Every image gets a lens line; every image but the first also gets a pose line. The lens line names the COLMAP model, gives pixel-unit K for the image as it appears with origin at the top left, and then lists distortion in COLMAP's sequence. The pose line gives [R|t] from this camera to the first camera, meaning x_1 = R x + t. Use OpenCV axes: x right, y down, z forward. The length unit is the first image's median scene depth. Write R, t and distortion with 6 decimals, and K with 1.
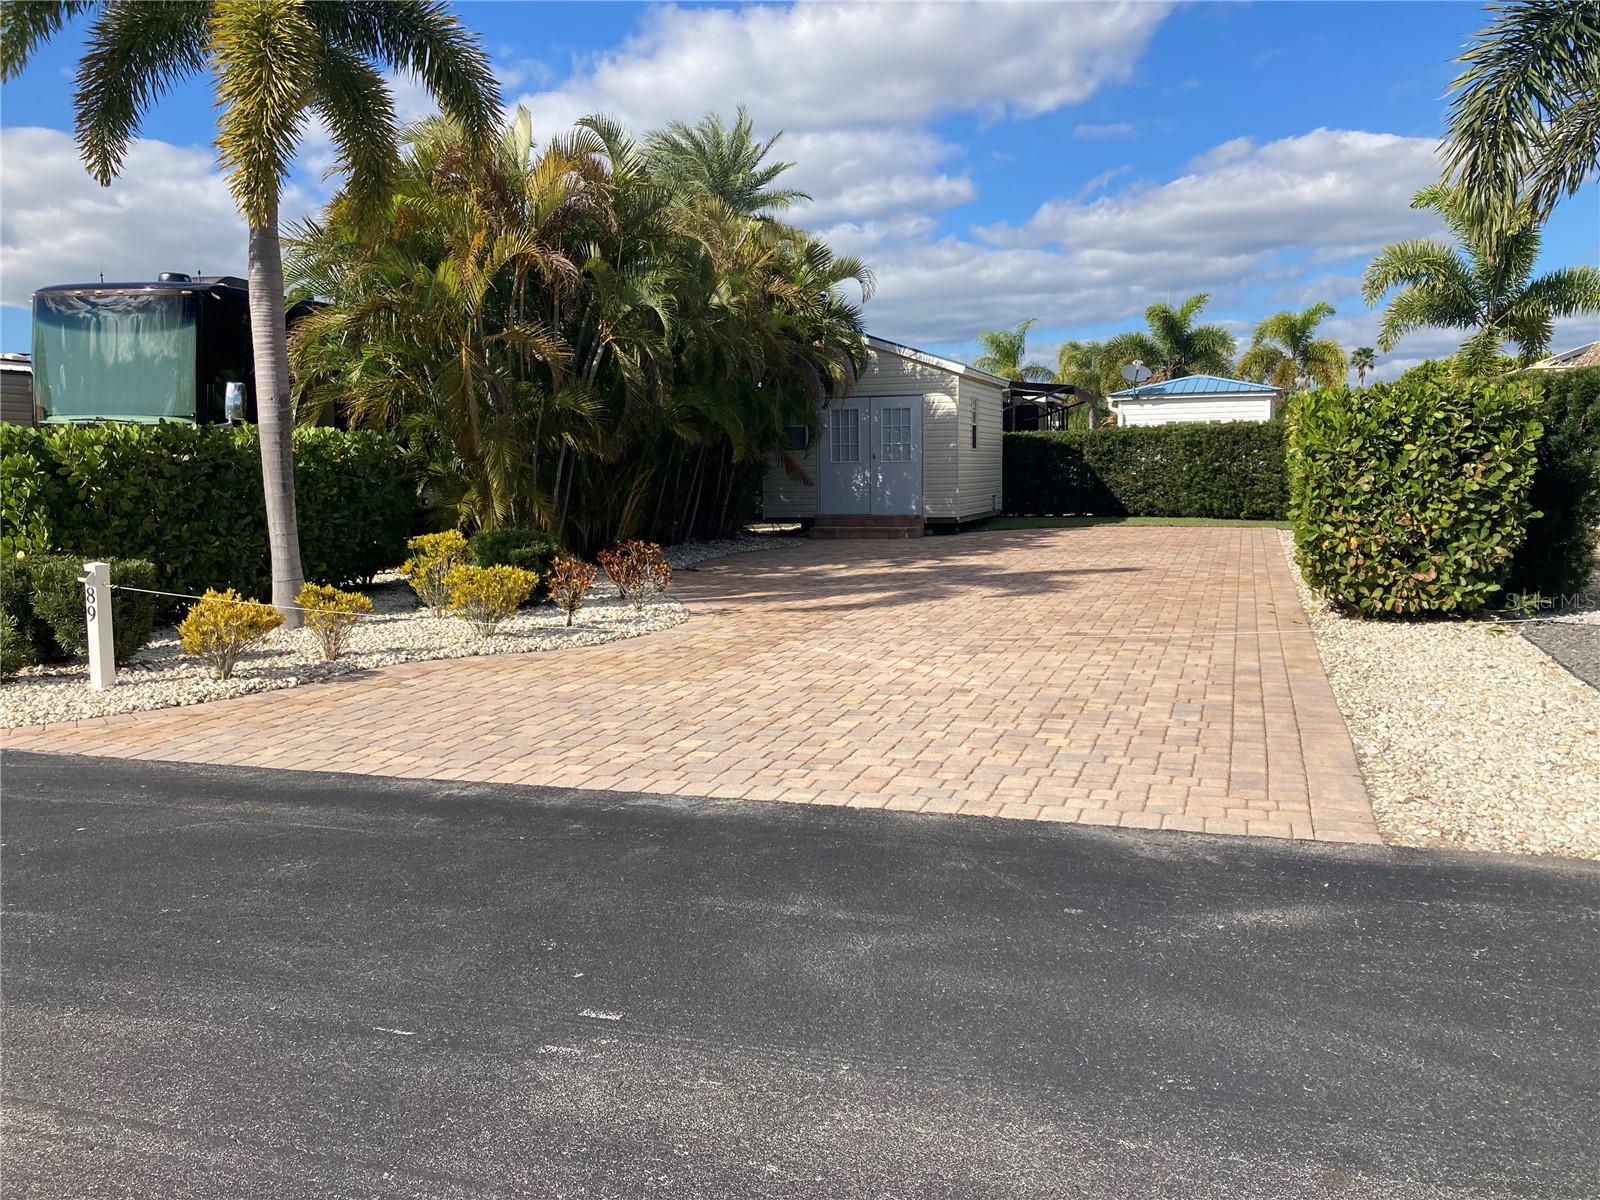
lens RADIAL K [[1367.8, 0, 758.3], [0, 1367.8, 651.7], [0, 0, 1]] dist [0.034116, -0.026273]
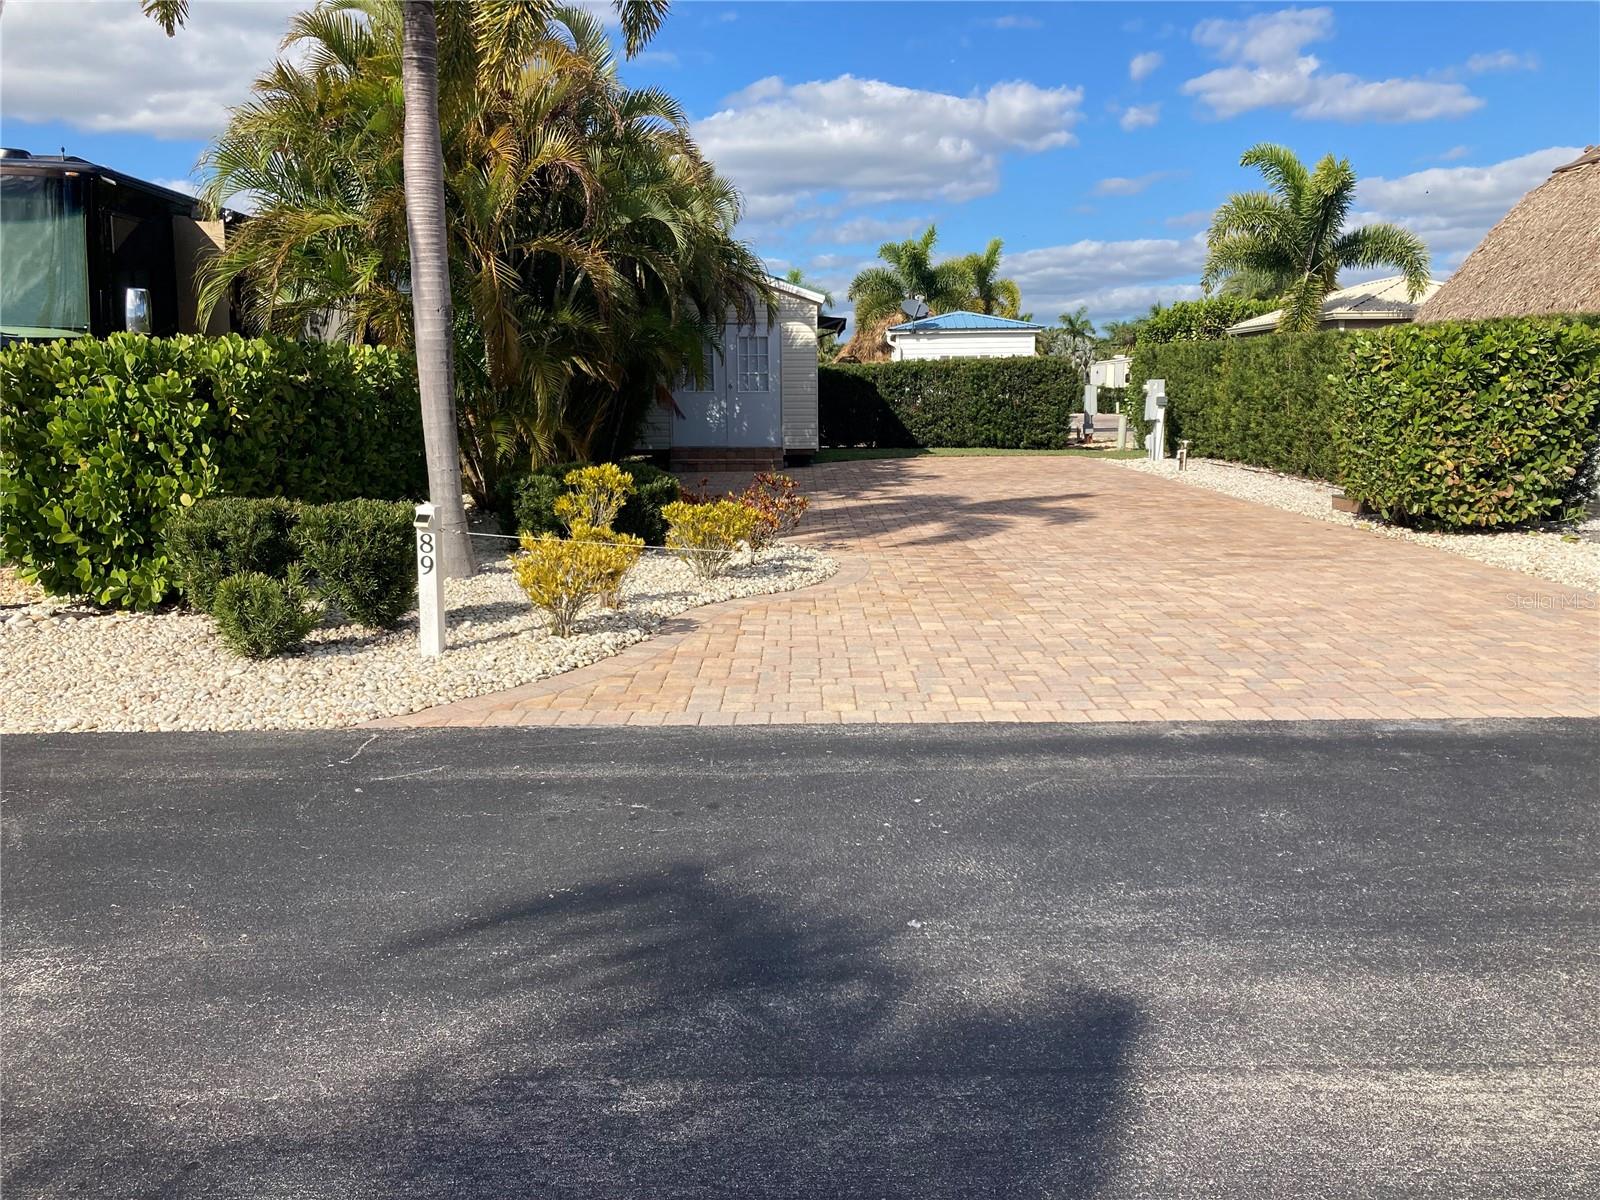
lens RADIAL K [[1367.8, 0, 765.5], [0, 1367.8, 689.6], [0, 0, 1]] dist [0.034116, -0.026273]
pose [[0.939313, -0.066448, 0.336564, -0.320024], [0.041347, 0.995839, 0.081216, -0.006958], [-0.340560, -0.062371, 0.938152, 0.077998]]
